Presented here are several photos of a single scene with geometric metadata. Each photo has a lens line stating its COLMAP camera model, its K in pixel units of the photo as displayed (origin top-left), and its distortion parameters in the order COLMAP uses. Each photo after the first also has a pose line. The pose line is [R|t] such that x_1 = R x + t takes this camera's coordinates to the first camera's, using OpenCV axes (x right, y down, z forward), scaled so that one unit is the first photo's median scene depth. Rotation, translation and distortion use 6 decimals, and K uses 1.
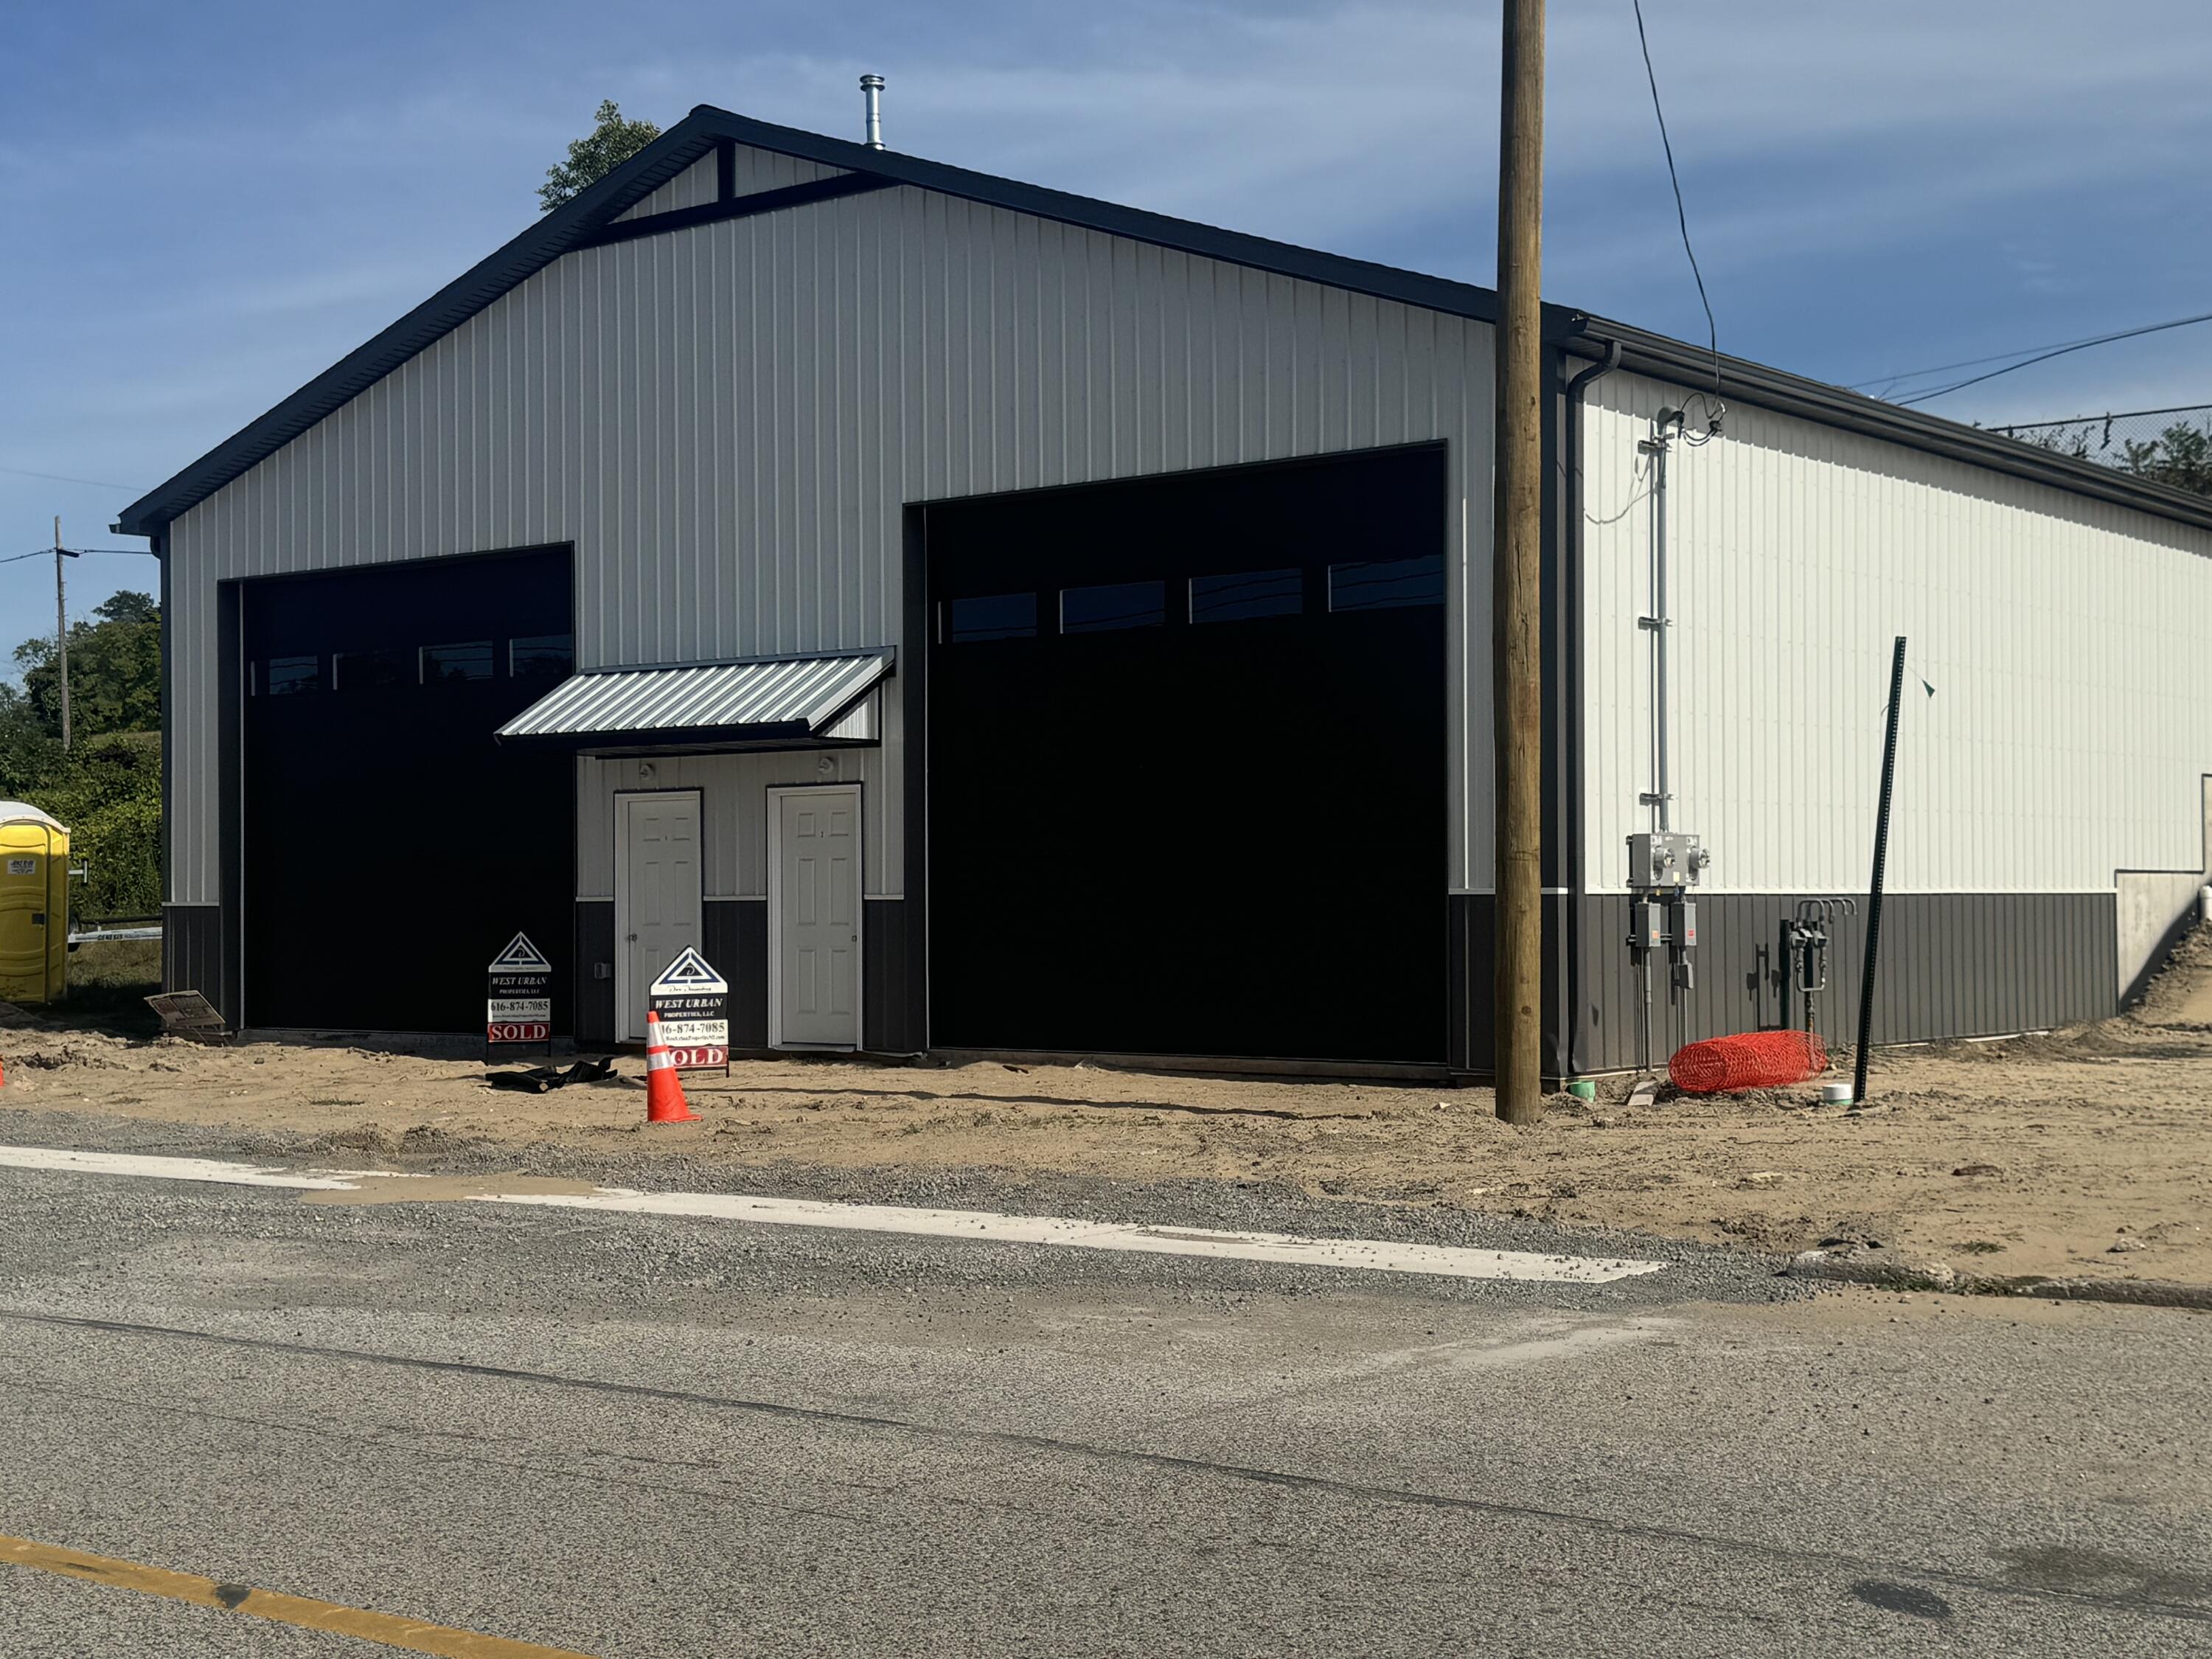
lens RADIAL K [[3004.3, 0, 1106.0], [0, 3004.3, 829.5], [0, 0, 1]] dist [0.092097, 0.013419]
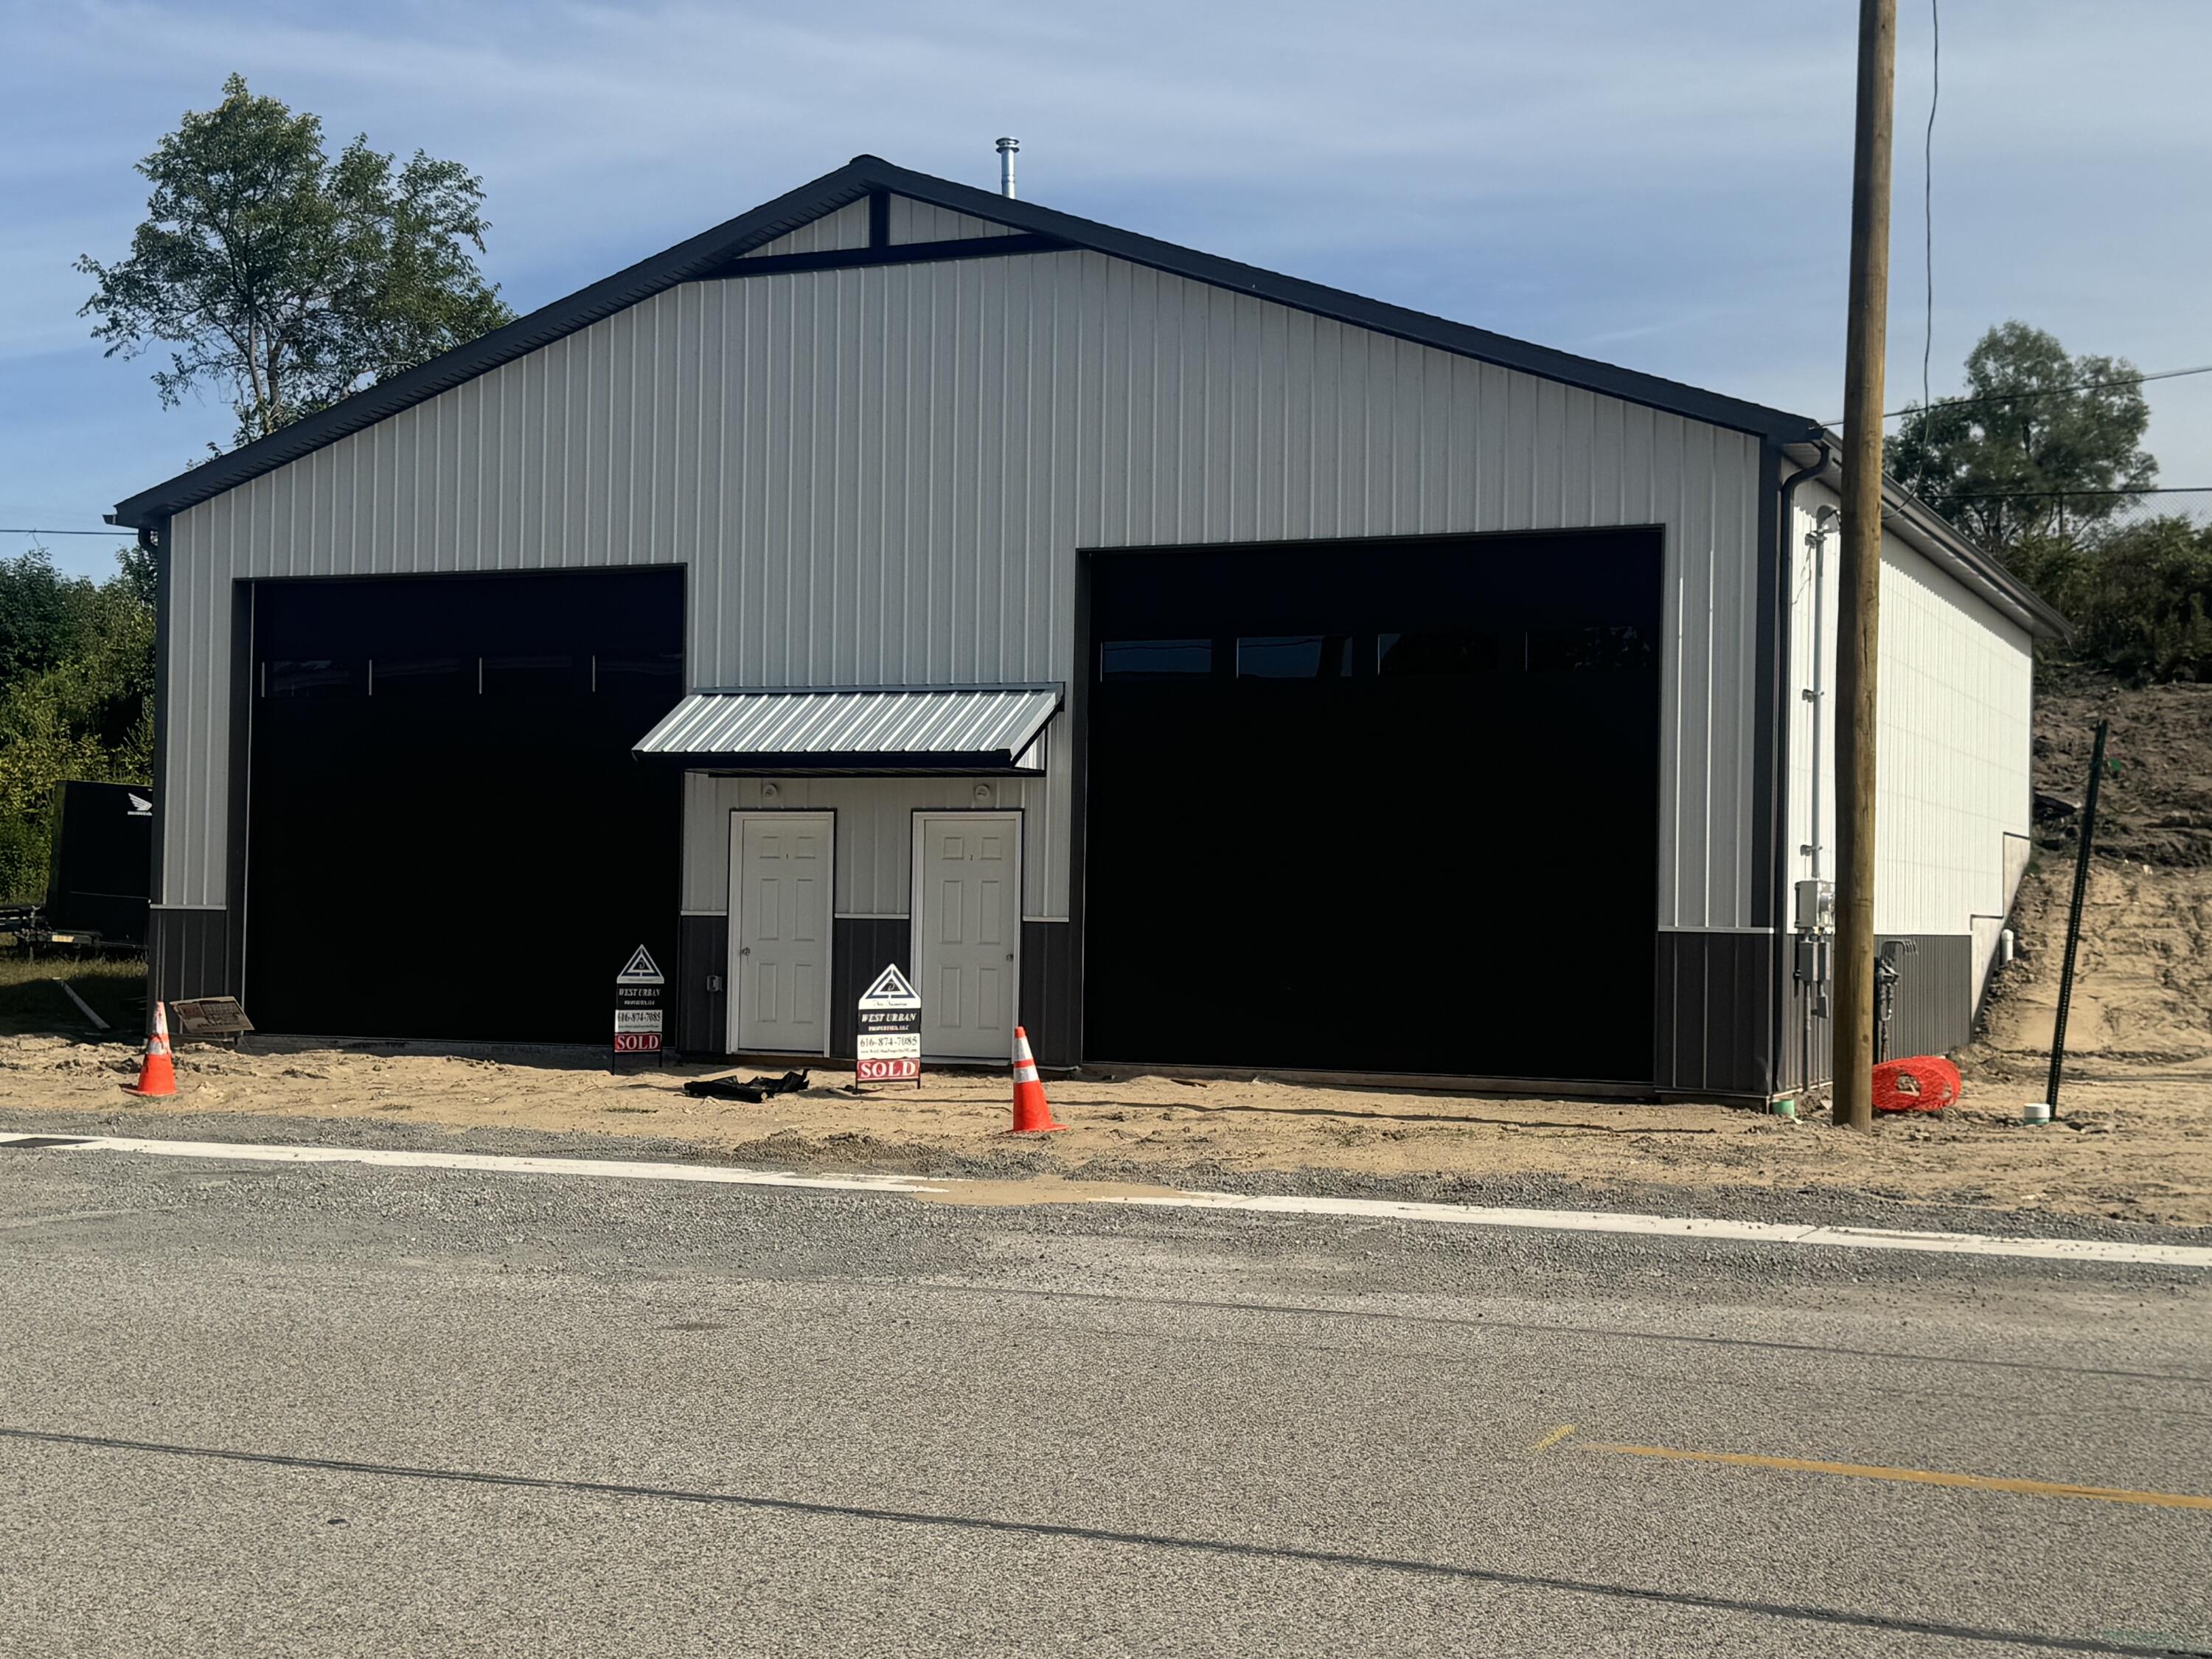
lens RADIAL K [[3028.3, 0, 1155.3], [0, 3028.3, 812.8], [0, 0, 1]] dist [0.084234, -0.013434]
pose [[0.968353, 0.030110, 0.247761, -0.290186], [-0.027813, 0.999532, -0.012768, -0.002273], [-0.248029, 0.005473, 0.968737, -0.039575]]
